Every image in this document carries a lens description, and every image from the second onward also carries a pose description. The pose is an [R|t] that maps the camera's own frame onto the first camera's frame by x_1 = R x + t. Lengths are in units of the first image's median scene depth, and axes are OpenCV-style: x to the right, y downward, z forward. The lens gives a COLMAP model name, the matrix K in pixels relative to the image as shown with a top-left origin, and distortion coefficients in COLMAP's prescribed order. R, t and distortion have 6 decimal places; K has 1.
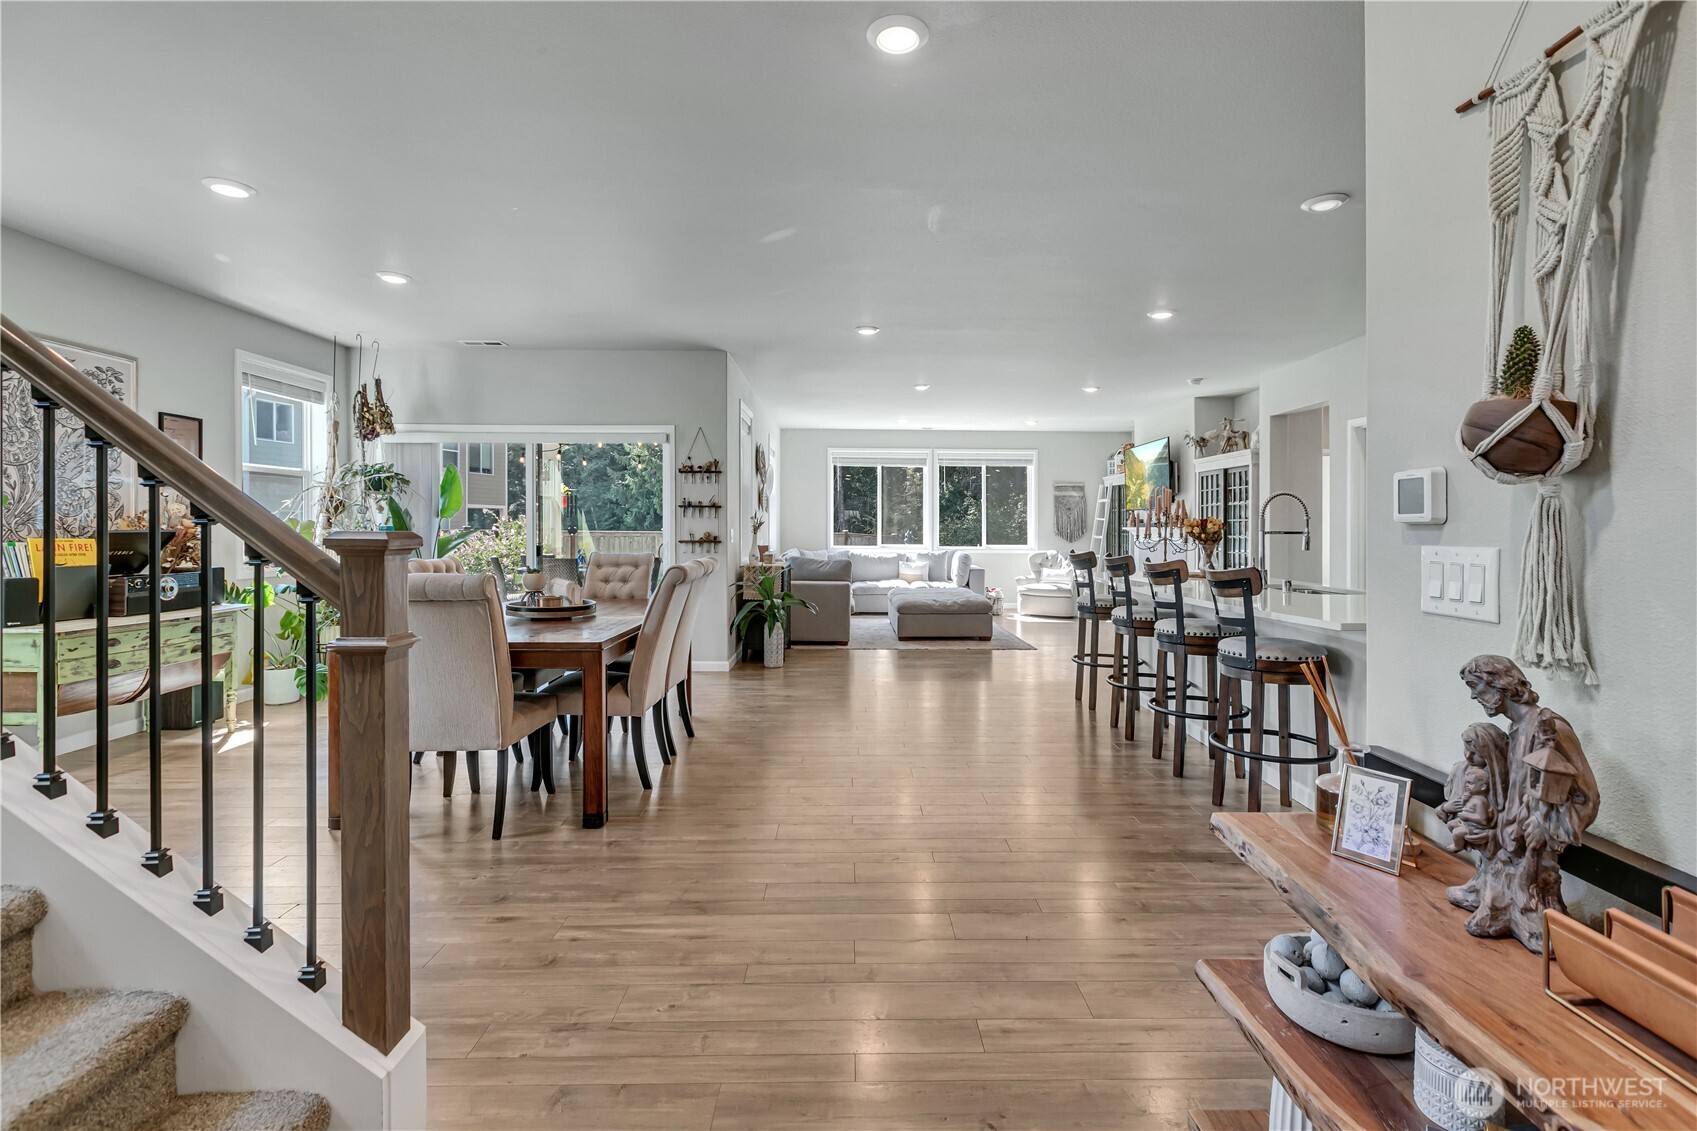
lens RADIAL K [[782.3, 0, 866.0], [0, 782.3, 520.6], [0, 0, 1]] dist [0.004654, -0.000040]
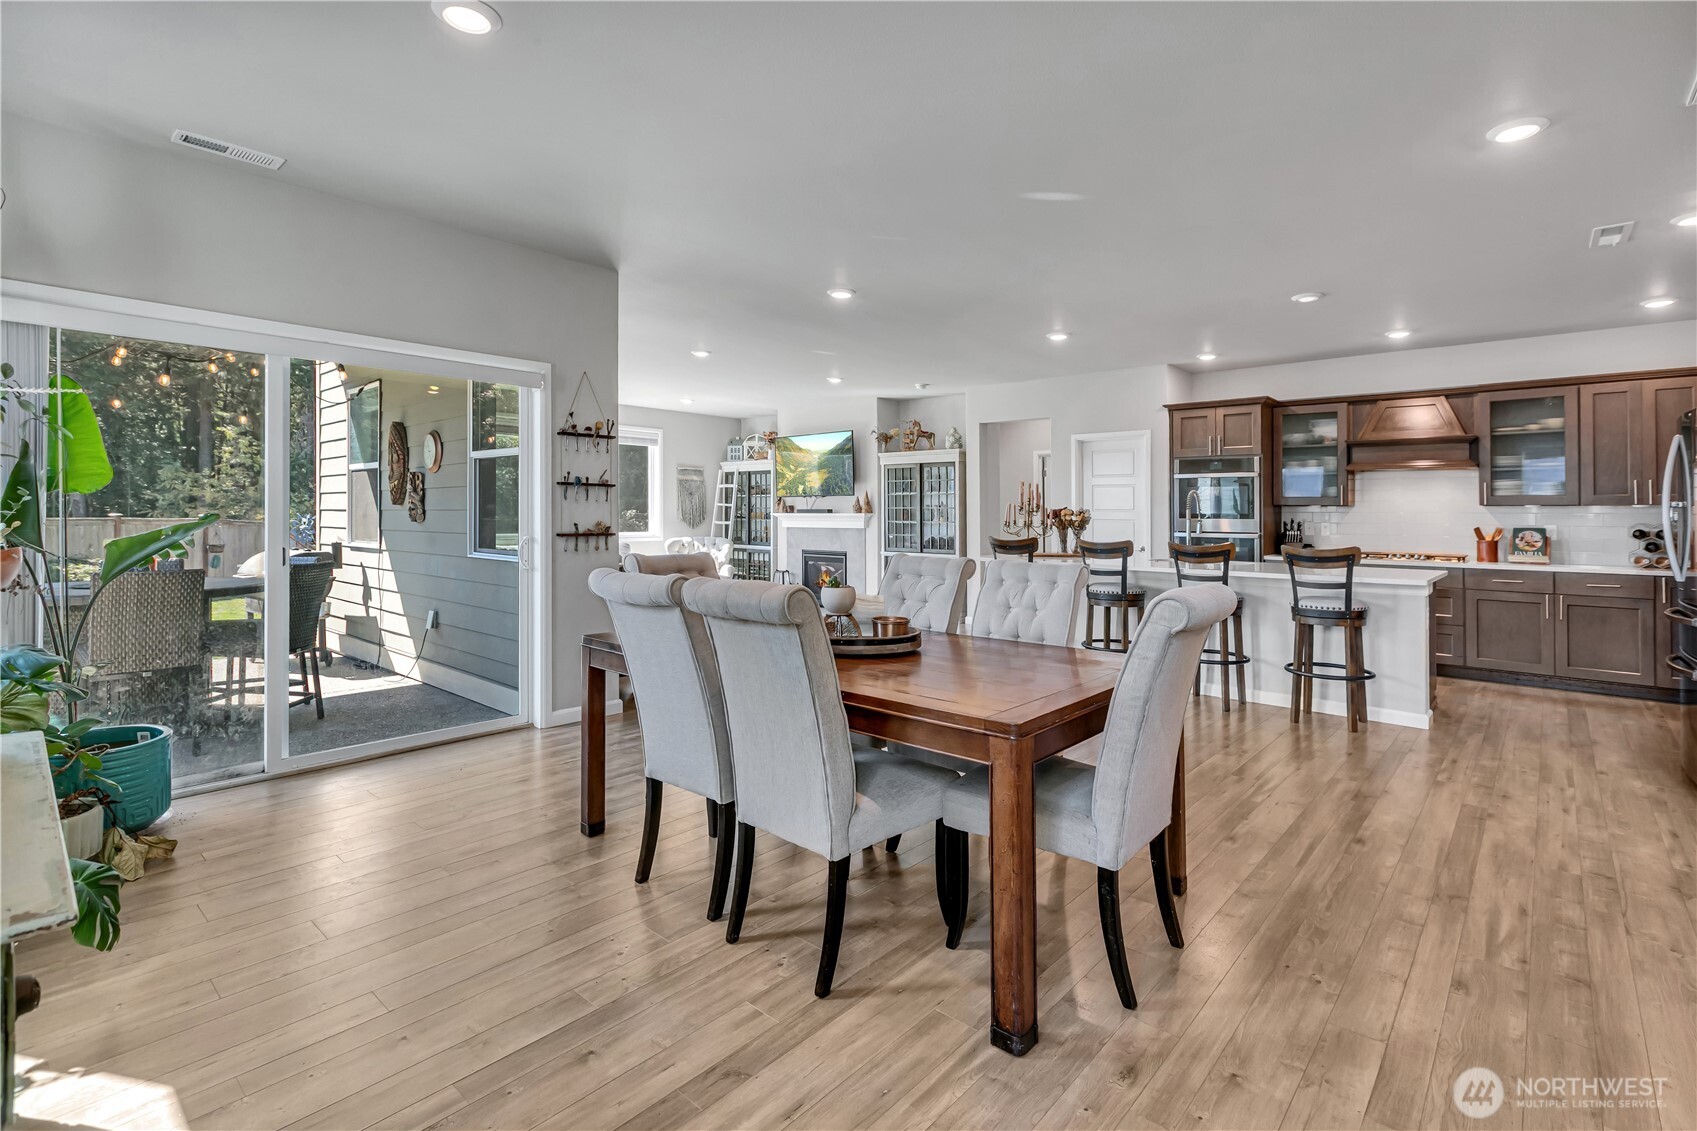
lens RADIAL K [[793.7, 0, 870.5], [0, 793.7, 502.4], [0, 0, 1]] dist [0.002660, -0.000122]
pose [[0.668826, 0.012257, 0.743318, -0.498425], [-0.010811, 0.999919, -0.006760, -0.000058], [-0.743340, -0.003514, 0.668904, 0.292559]]
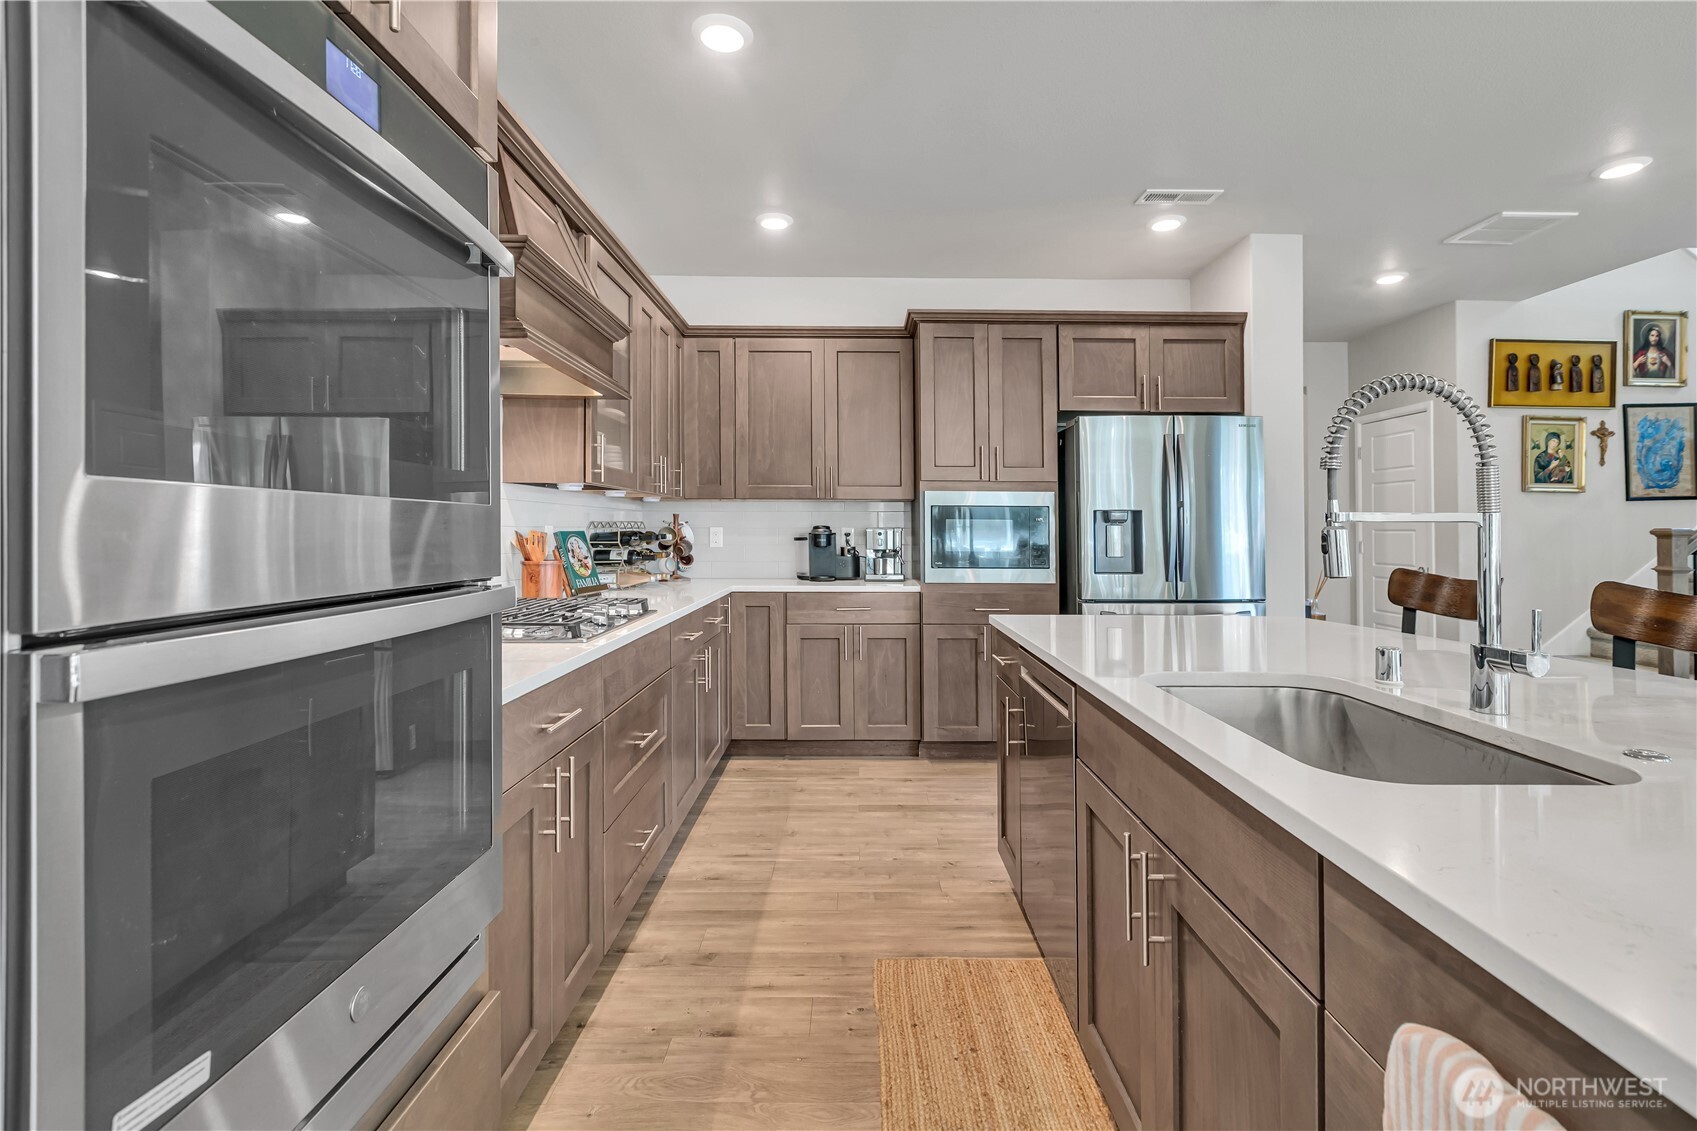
lens RADIAL K [[799.2, 0, 859.7], [0, 799.2, 488.5], [0, 0, 1]] dist [0.001925, -0.000542]
pose [[-0.999873, -0.008479, 0.013496, 0.426946], [-0.009251, 0.998259, -0.058253, 0.014347], [-0.012979, -0.058371, -0.998211, 0.759720]]
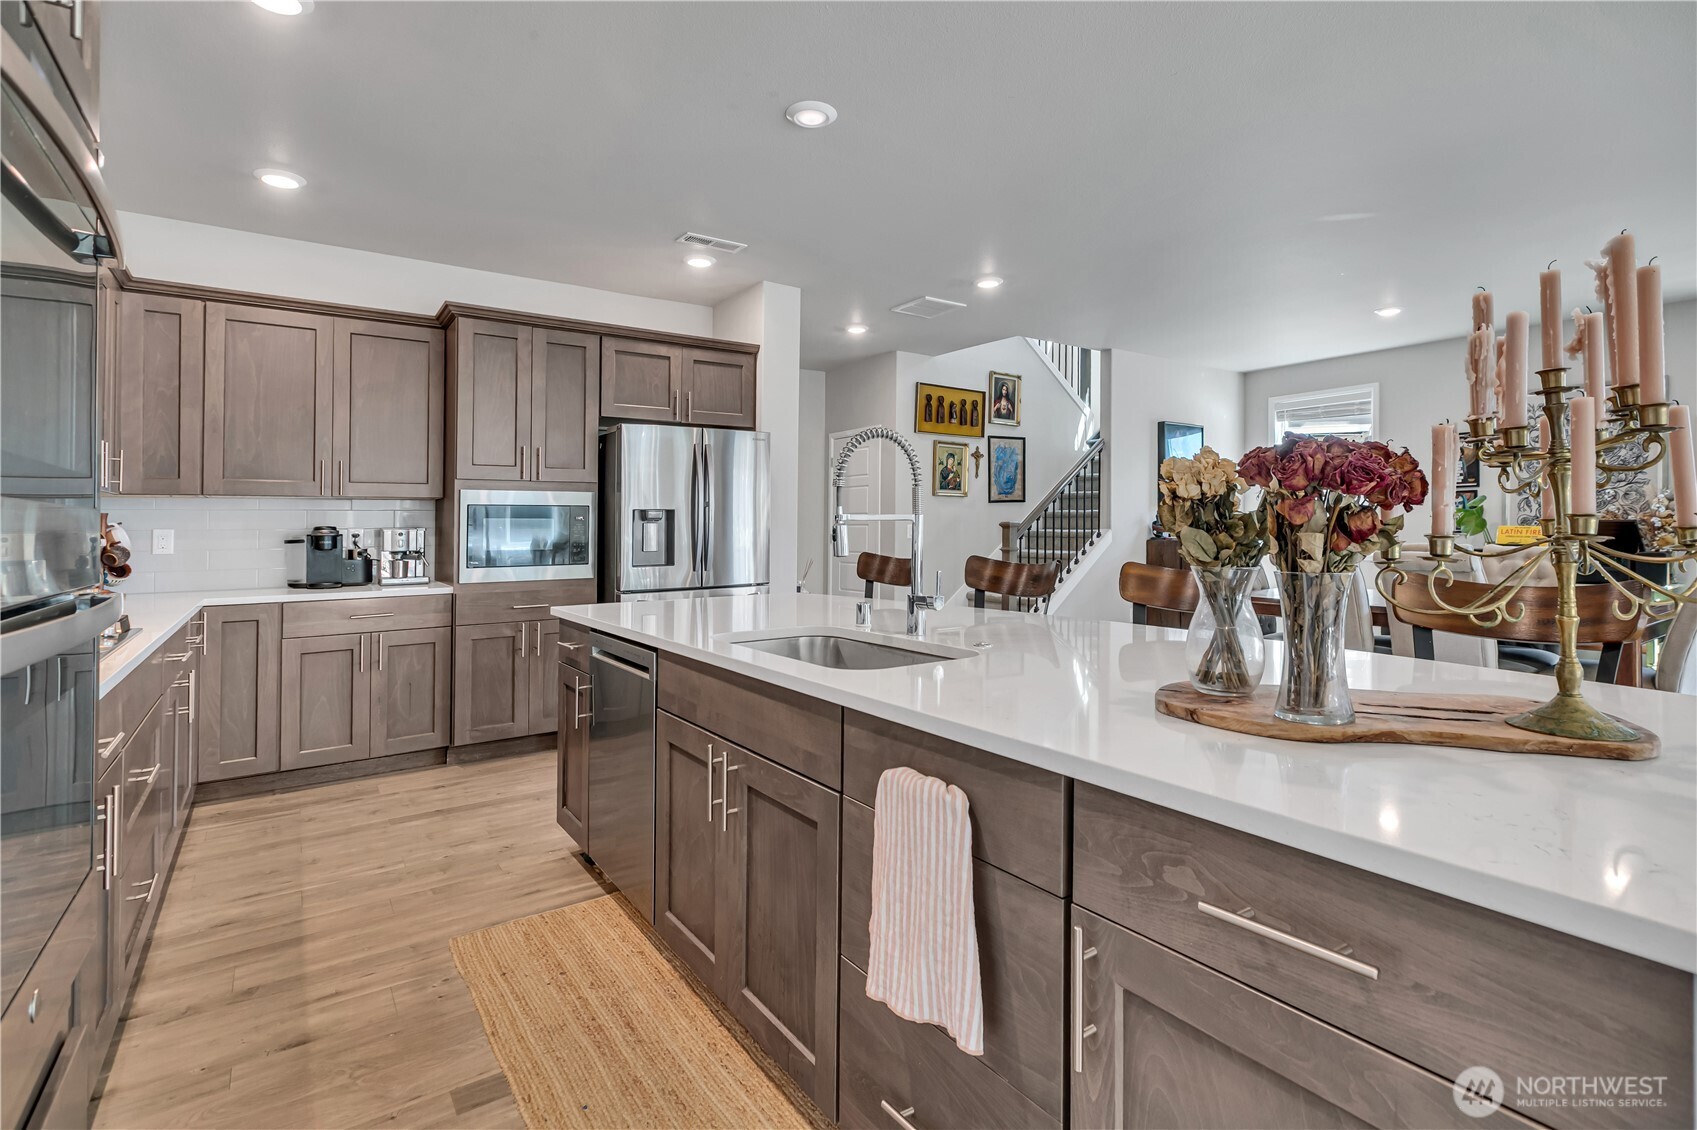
lens RADIAL K [[817.5, 0, 859.8], [0, 817.5, 485.8], [0, 0, 1]] dist [0.024894, -0.011241]
pose [[-0.830971, -0.026316, -0.555694, 0.473482], [0.006717, 0.998333, -0.057322, 0.014710], [0.556276, -0.051365, -0.829409, 0.816921]]
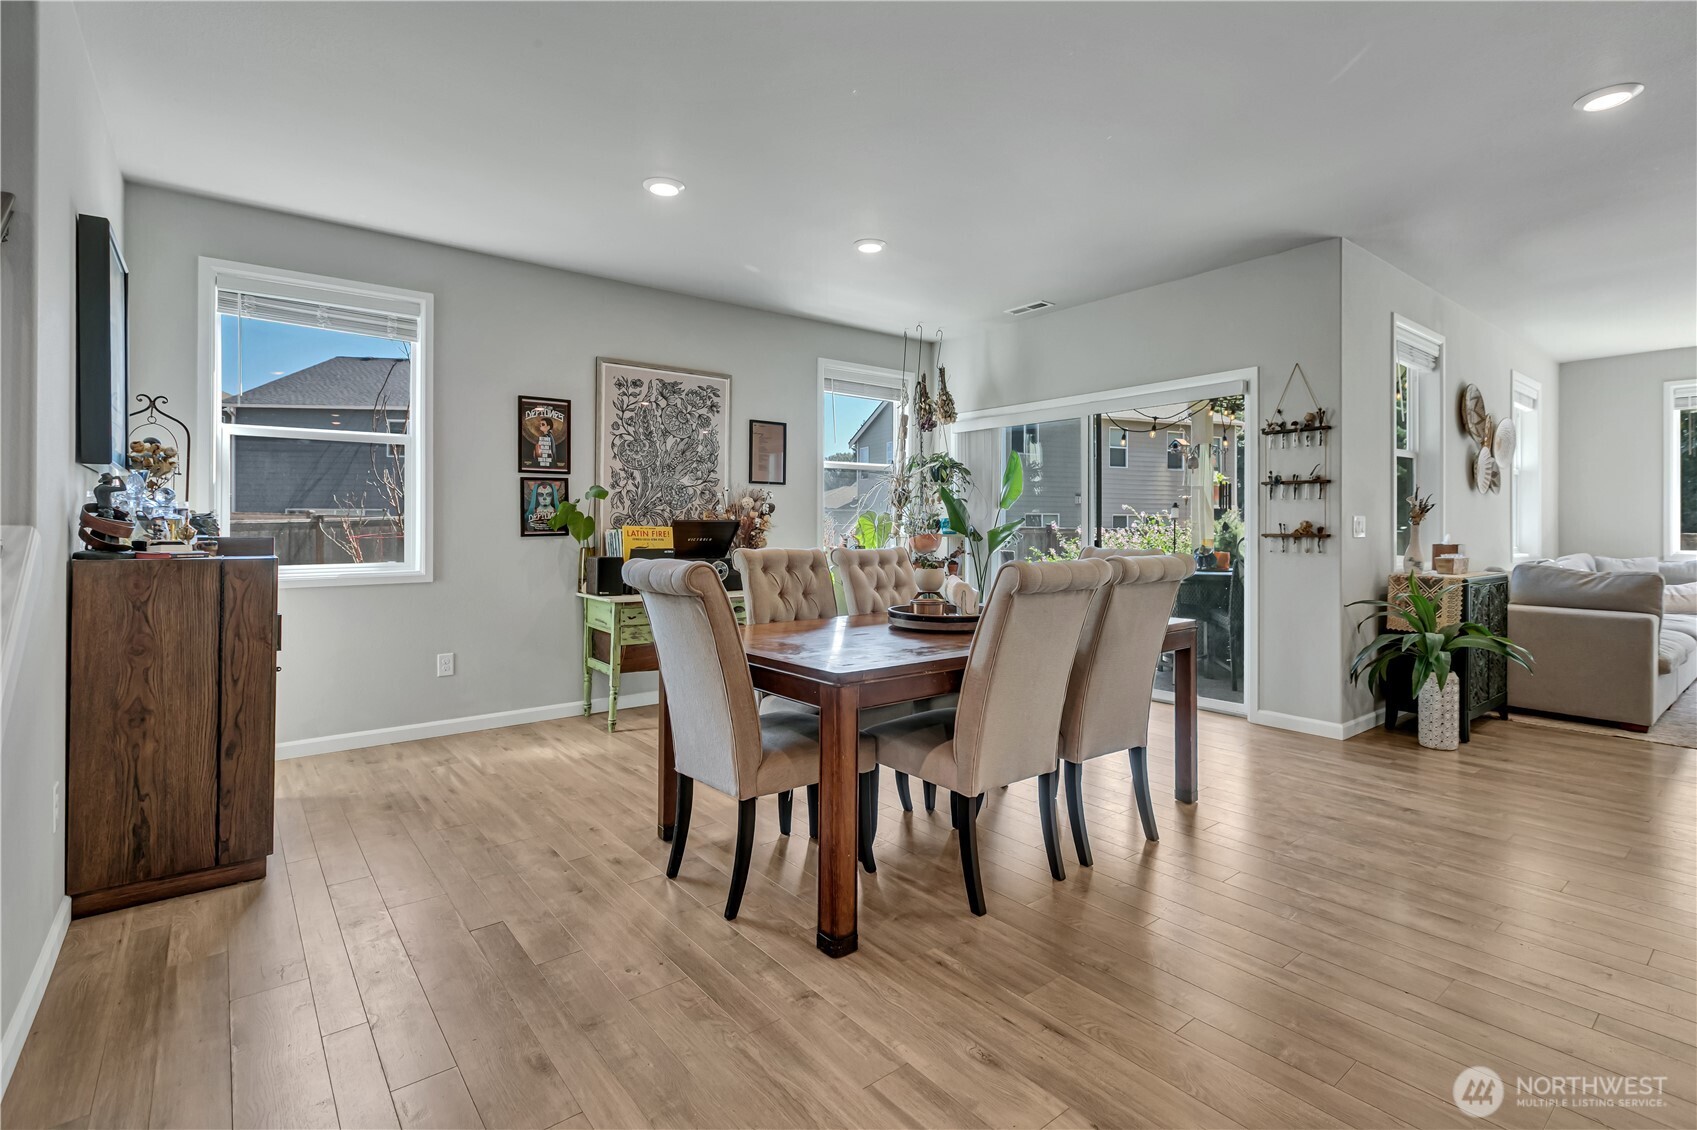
lens RADIAL K [[792.4, 0, 865.2], [0, 792.4, 534.5], [0, 0, 1]] dist [0.001045, 0.000494]
pose [[0.613655, 0.000018, -0.789575, 0.082462], [0.009623, 0.999926, 0.007501, 0.015188], [0.789516, -0.012202, 0.613609, 0.261786]]
